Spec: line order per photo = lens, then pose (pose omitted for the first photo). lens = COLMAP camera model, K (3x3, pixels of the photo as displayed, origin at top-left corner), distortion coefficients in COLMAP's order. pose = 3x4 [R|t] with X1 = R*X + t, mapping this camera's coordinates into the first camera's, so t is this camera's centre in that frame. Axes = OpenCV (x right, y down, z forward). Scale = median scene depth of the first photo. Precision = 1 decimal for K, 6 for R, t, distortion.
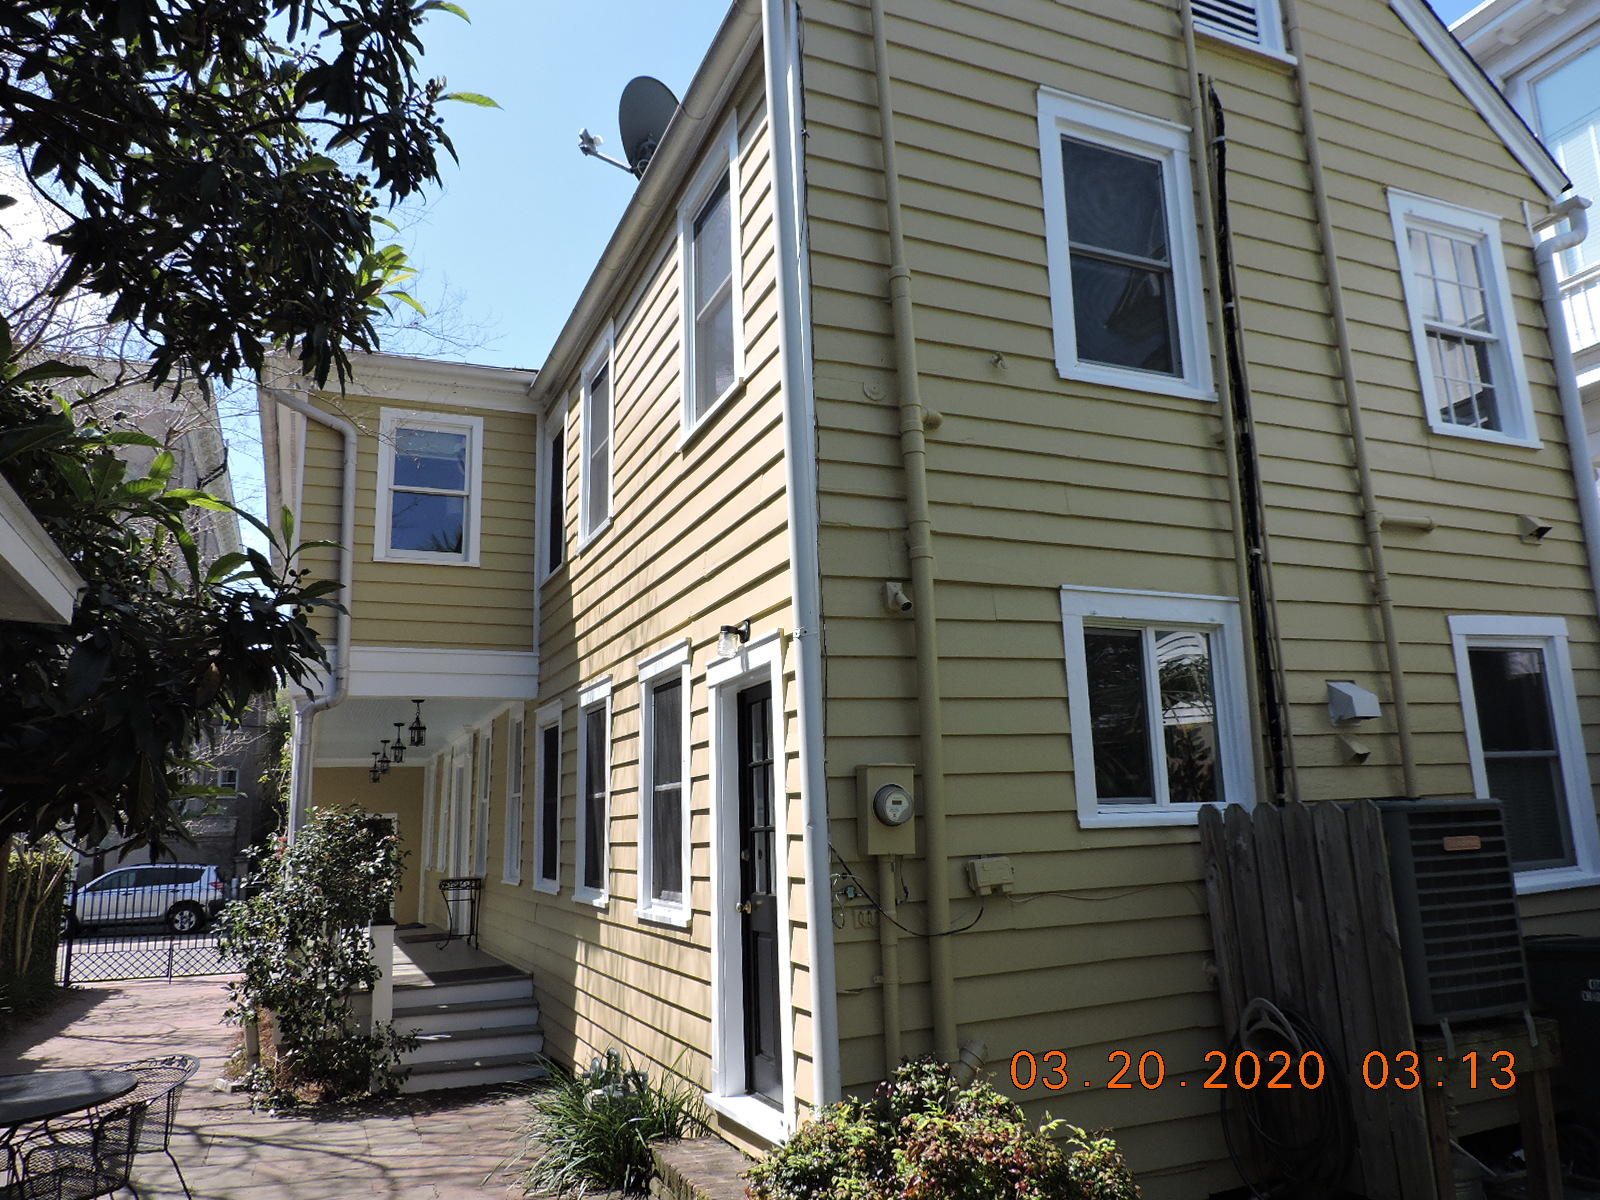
lens RADIAL K [[1140.5, 0, 802.7], [0, 1140.5, 606.0], [0, 0, 1]] dist [-0.027531, 0.009568]
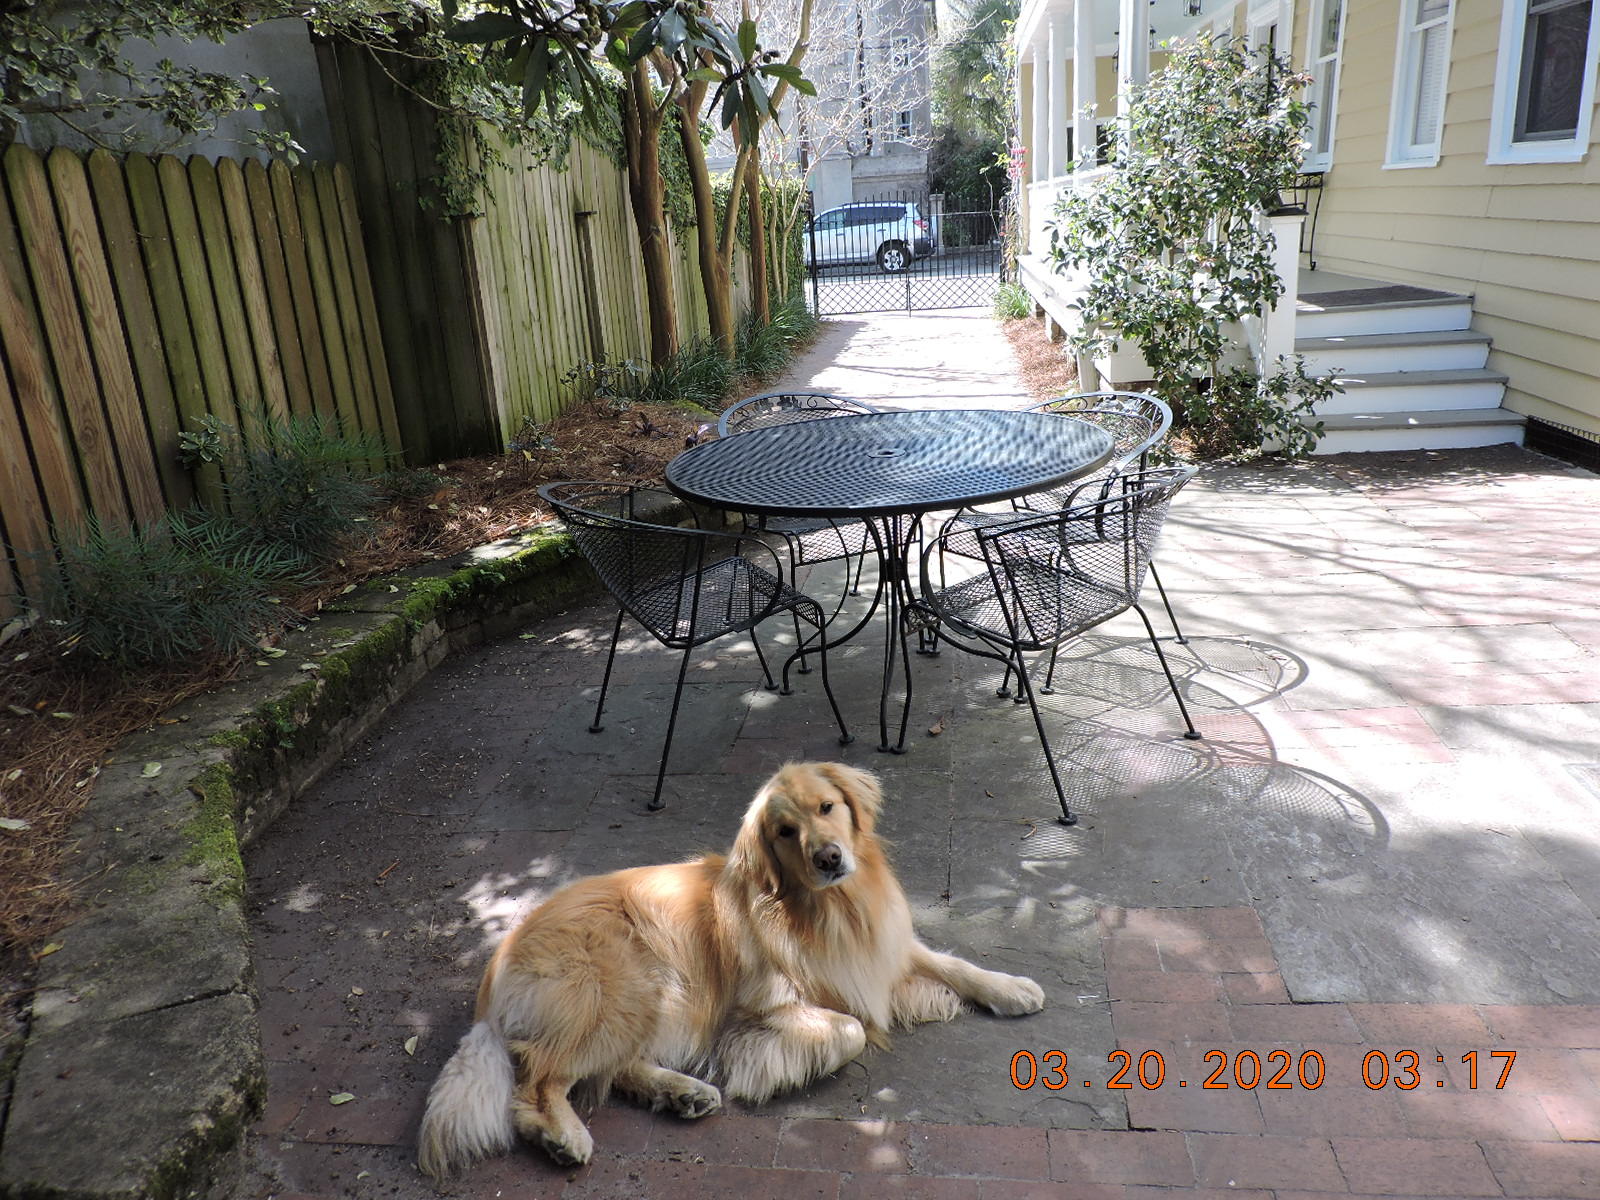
lens RADIAL K [[1140.5, 0, 796.3], [0, 1140.5, 601.7], [0, 0, 1]] dist [-0.027531, 0.009568]
pose [[0.856737, 0.136758, -0.497292, -0.140036], [0.146302, 0.860156, 0.488598, 0.059953], [0.494568, -0.491354, 0.716919, 0.148850]]
